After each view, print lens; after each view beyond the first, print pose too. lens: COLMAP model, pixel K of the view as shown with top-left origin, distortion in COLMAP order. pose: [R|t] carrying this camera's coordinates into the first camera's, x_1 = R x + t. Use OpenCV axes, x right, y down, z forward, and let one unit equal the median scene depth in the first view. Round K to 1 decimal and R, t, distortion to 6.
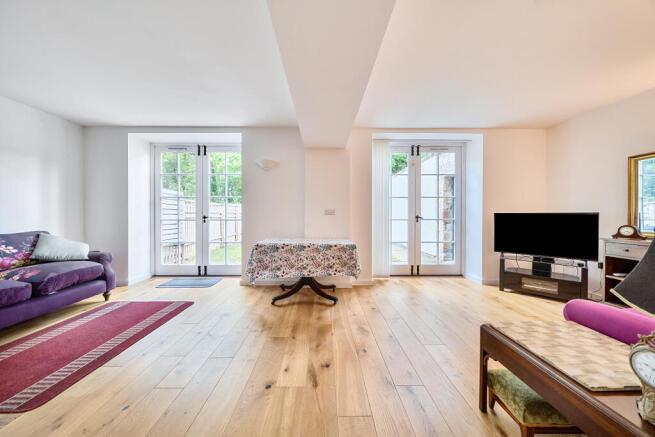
lens RADIAL K [[224.1, 0, 330.0], [0, 224.1, 219.0], [0, 0, 1]] dist [-0.009467, 0.000666]
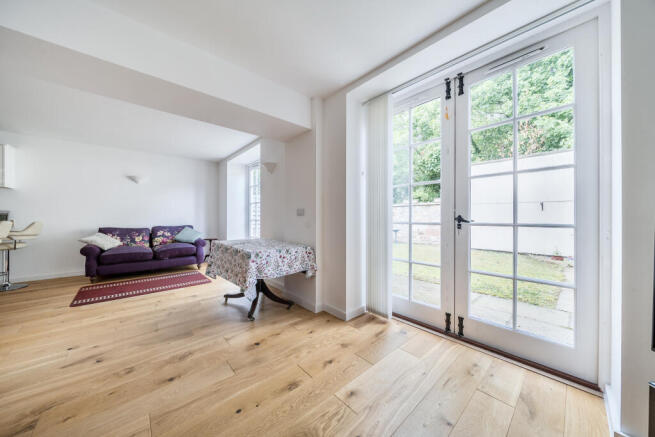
lens RADIAL K [[224.1, 0, 328.2], [0, 224.1, 218.5], [0, 0, 1]] dist [-0.009467, 0.000666]
pose [[0.641920, 0.003915, -0.766762, 0.800470], [-0.007808, 0.999968, -0.001431, -0.008703], [0.766732, 0.006906, 0.641930, 0.632385]]
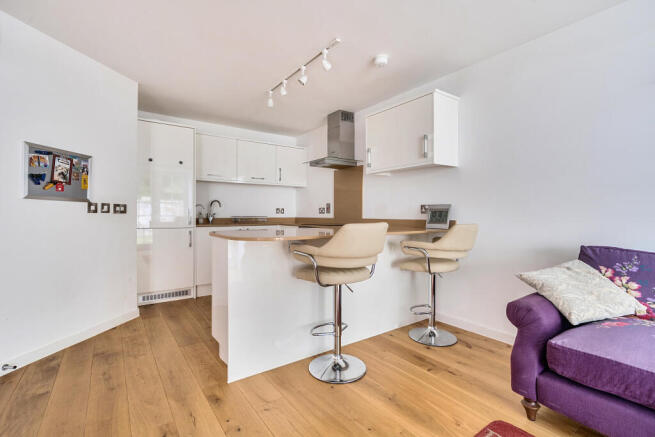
lens RADIAL K [[305.9, 0, 326.8], [0, 305.9, 216.1], [0, 0, 1]] dist [-0.002490, -0.000152]
pose [[-0.833342, 0.002951, -0.552749, -0.344675], [-0.006251, 0.999871, 0.014762, -0.011773], [0.552722, 0.015757, -0.833217, 0.672396]]
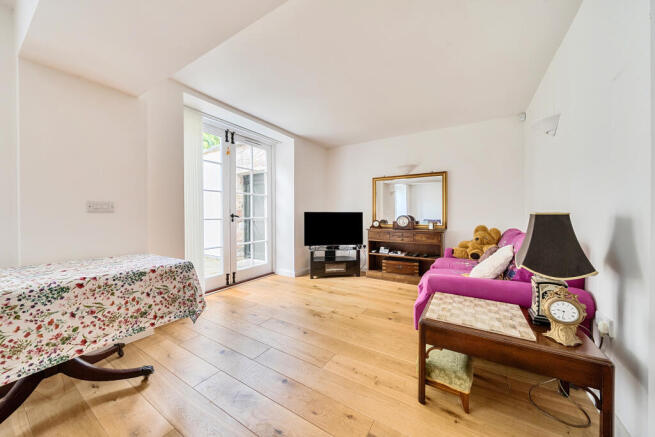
lens RADIAL K [[224.1, 0, 329.7], [0, 224.1, 215.2], [0, 0, 1]] dist [-0.009467, 0.000666]
pose [[0.546959, -0.004426, 0.837148, -0.163805], [0.011077, 0.999937, -0.001950, -0.006268], [-0.837086, 0.010340, 0.546973, 0.311828]]
